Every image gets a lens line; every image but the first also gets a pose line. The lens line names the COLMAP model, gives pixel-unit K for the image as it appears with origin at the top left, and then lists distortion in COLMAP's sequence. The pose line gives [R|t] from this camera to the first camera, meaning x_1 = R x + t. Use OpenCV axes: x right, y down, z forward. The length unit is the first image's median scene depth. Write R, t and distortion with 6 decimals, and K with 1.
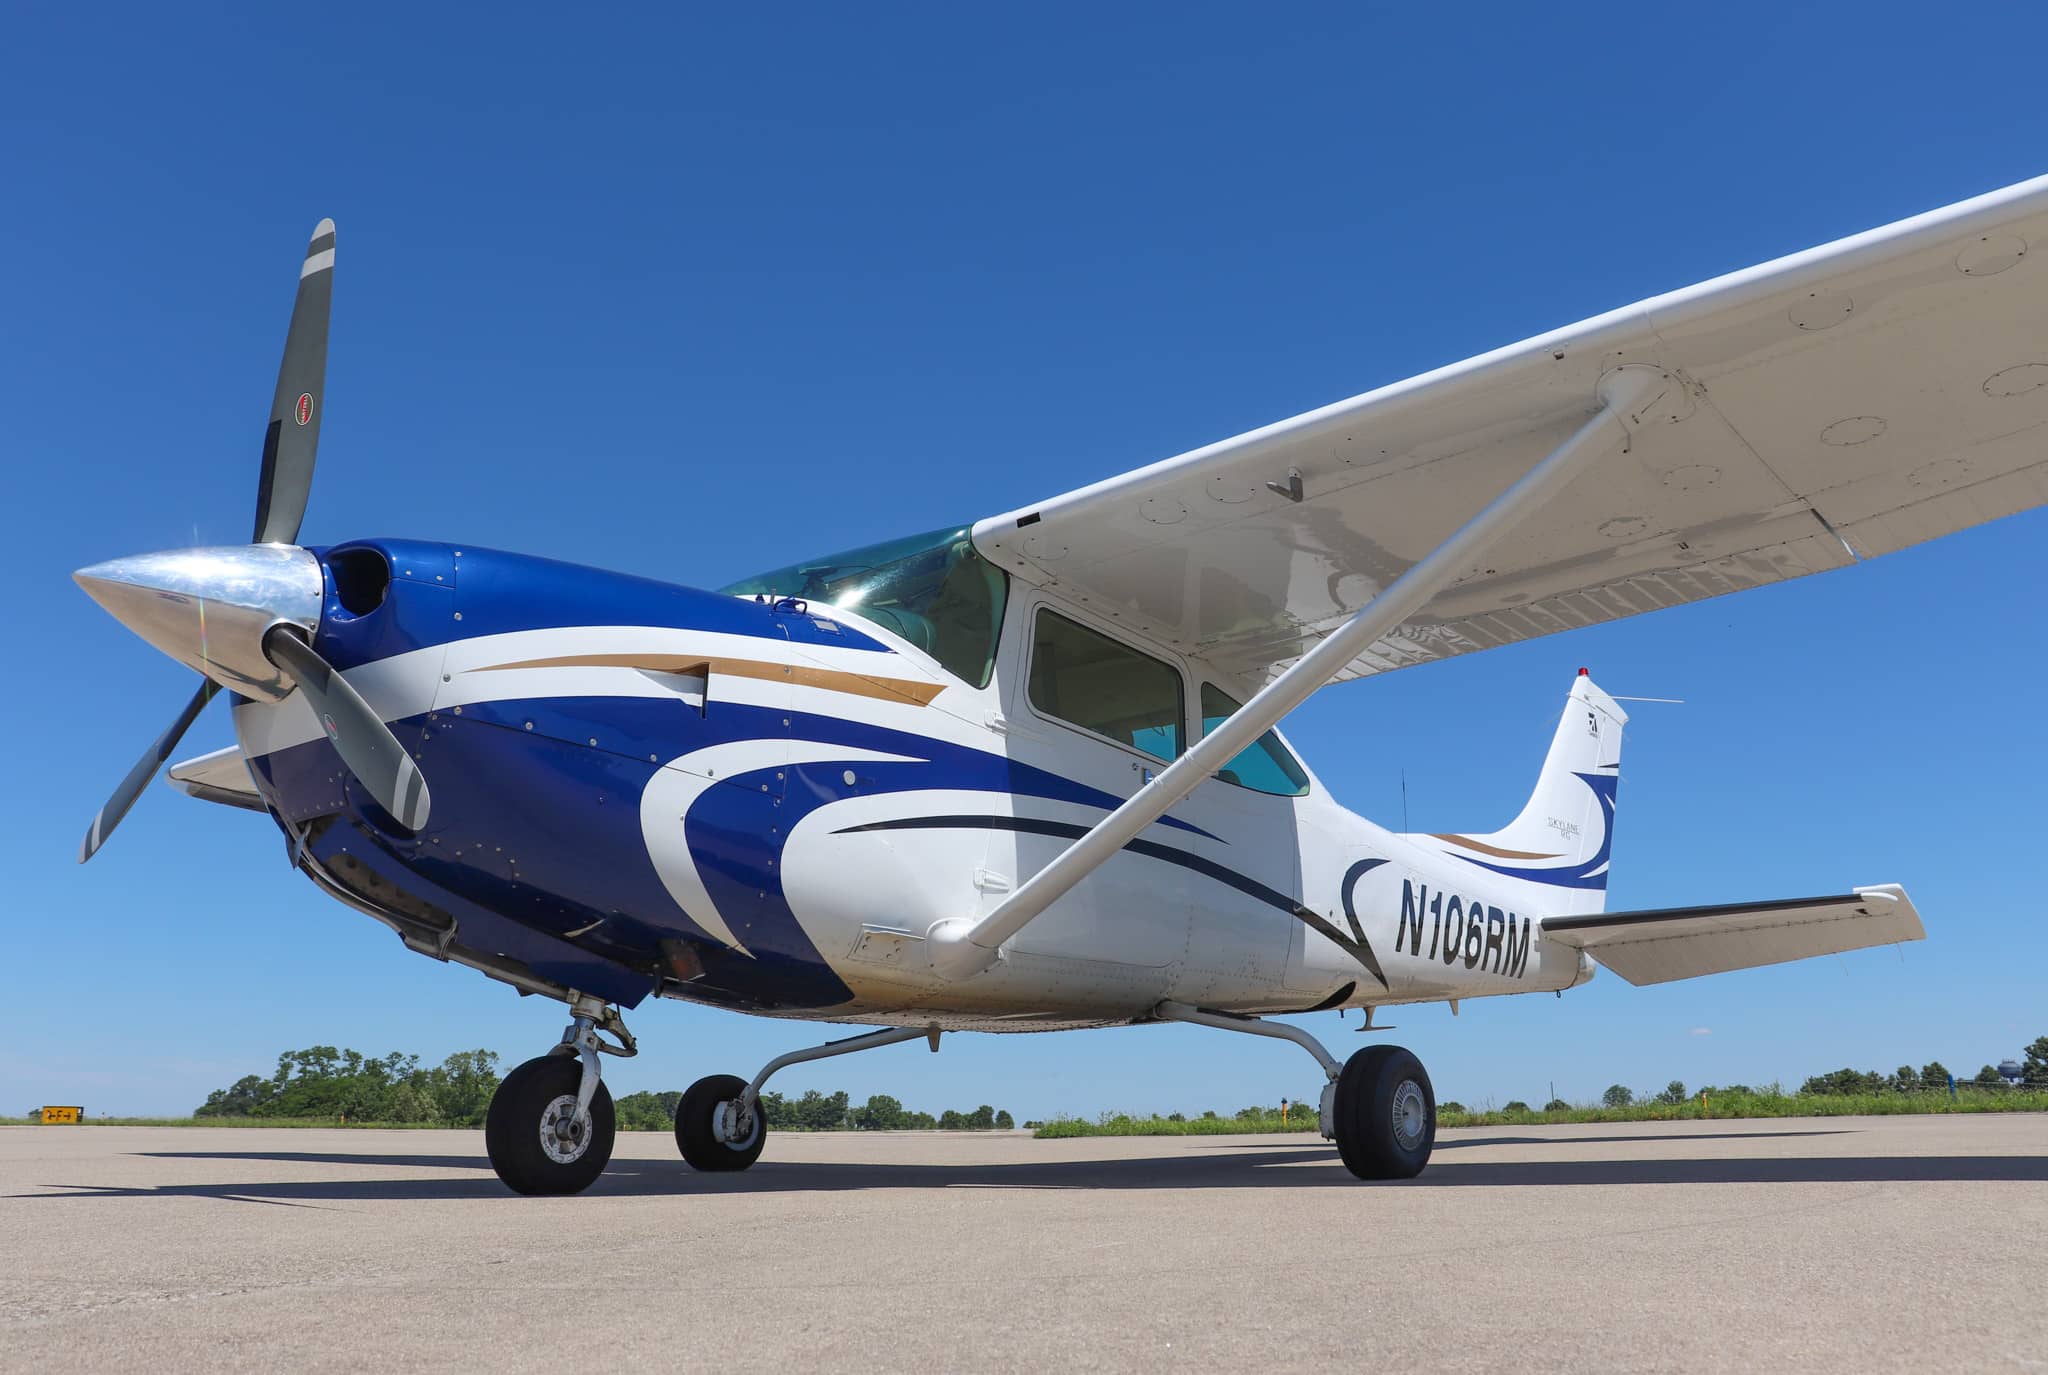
lens RADIAL K [[1730.6, 0, 1000.8], [0, 1730.6, 660.9], [0, 0, 1]] dist [-0.141043, 0.055825]
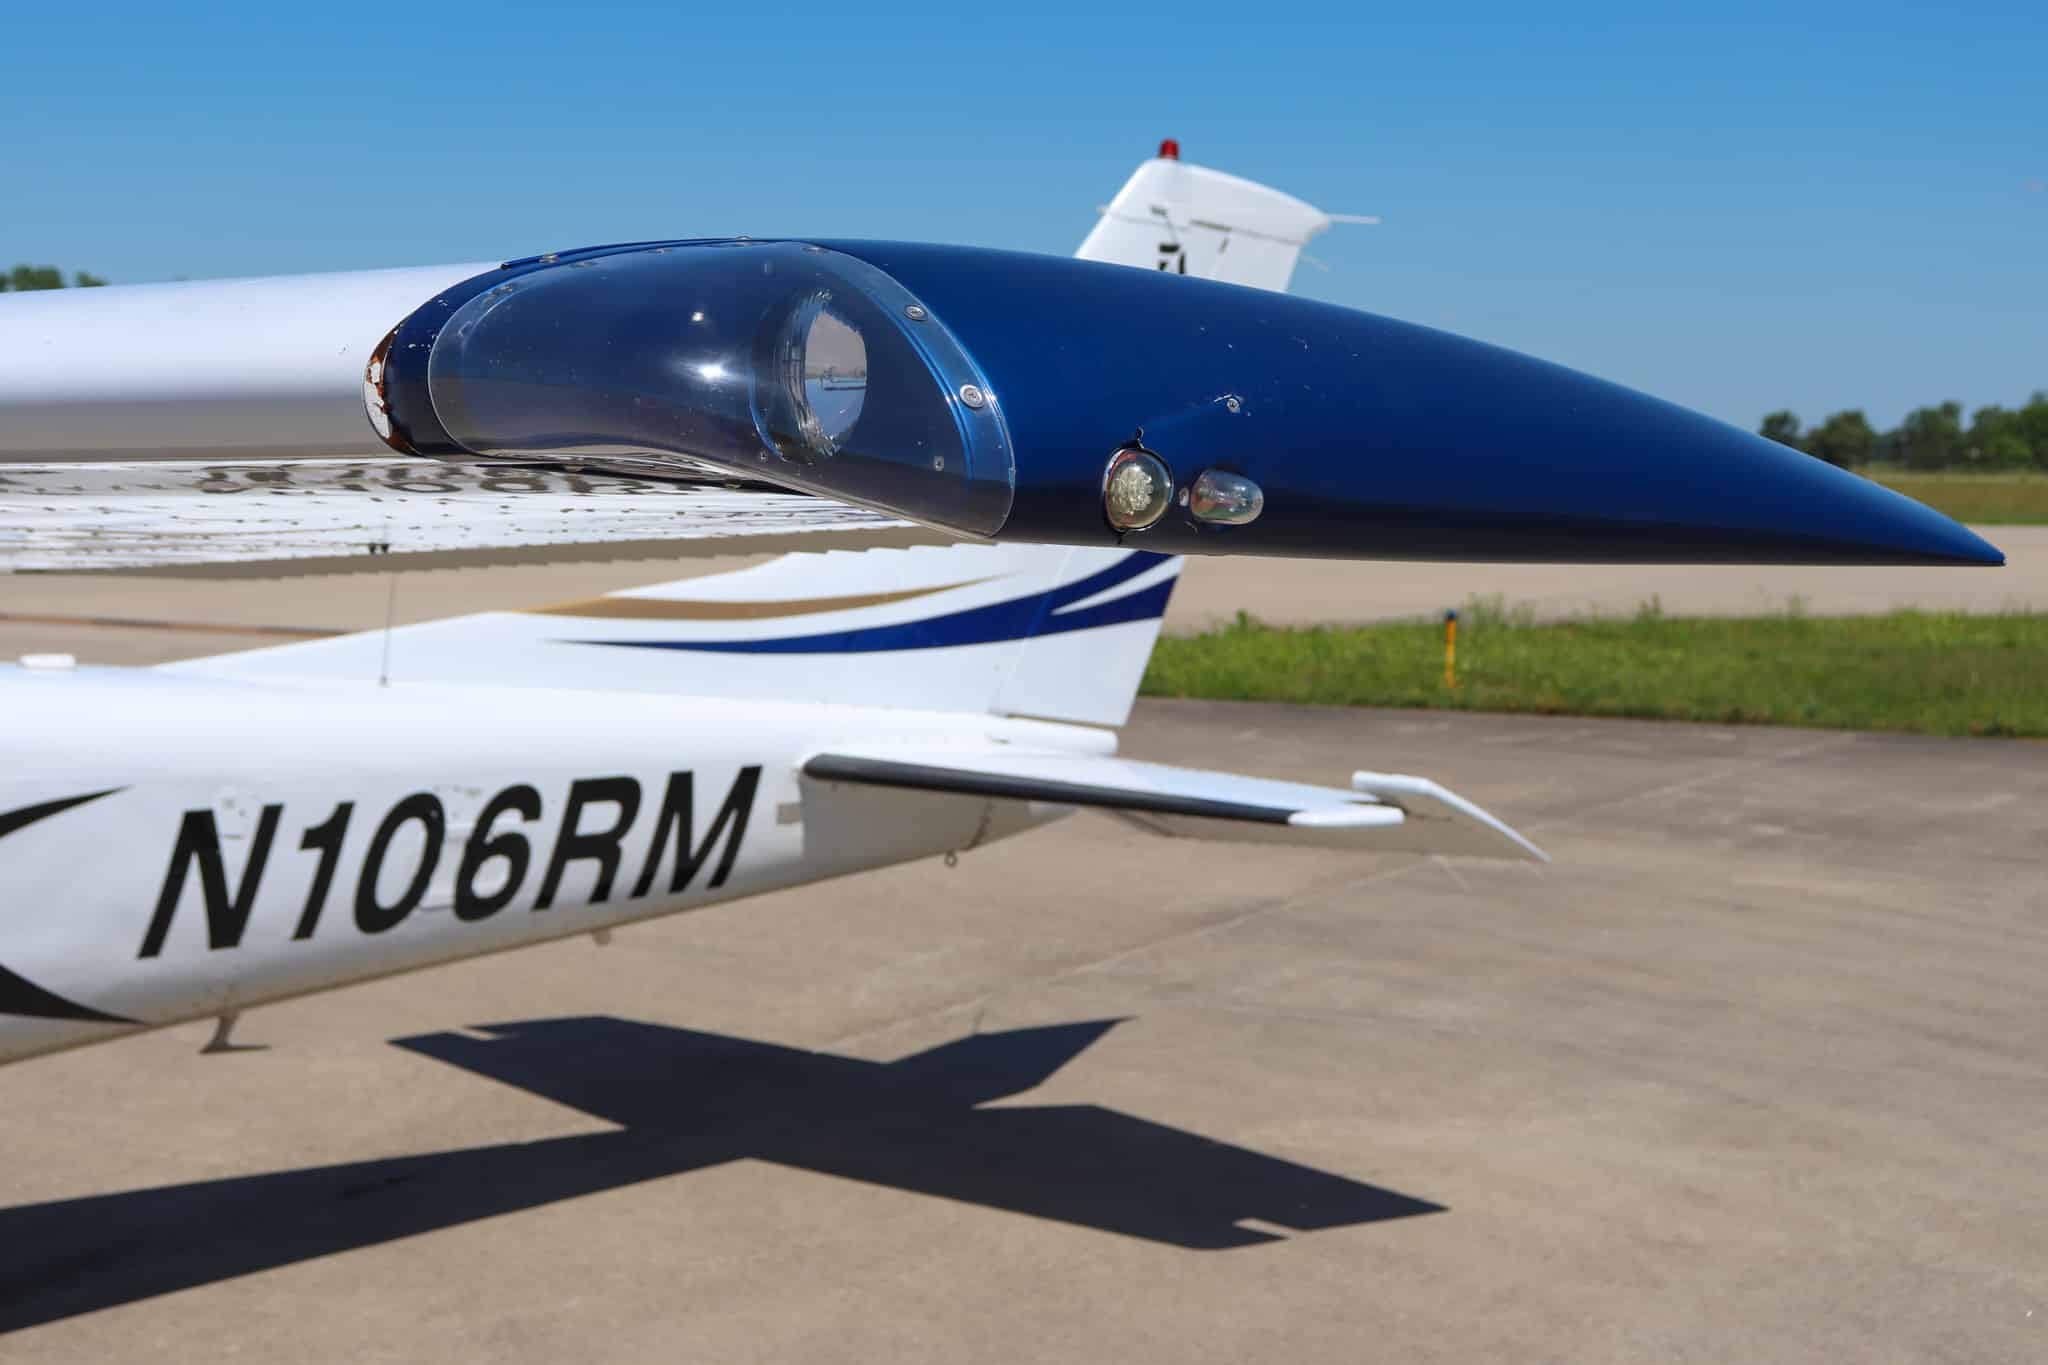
lens RADIAL K [[3523.1, 0, 1015.6], [0, 3523.1, 674.6], [0, 0, 1]] dist [0.167658, 0.000000]
pose [[0.992381, 0.031864, -0.119013, 0.598284], [0.009570, 0.943123, 0.332307, -0.256699], [0.122832, -0.330914, 0.935632, 0.056073]]
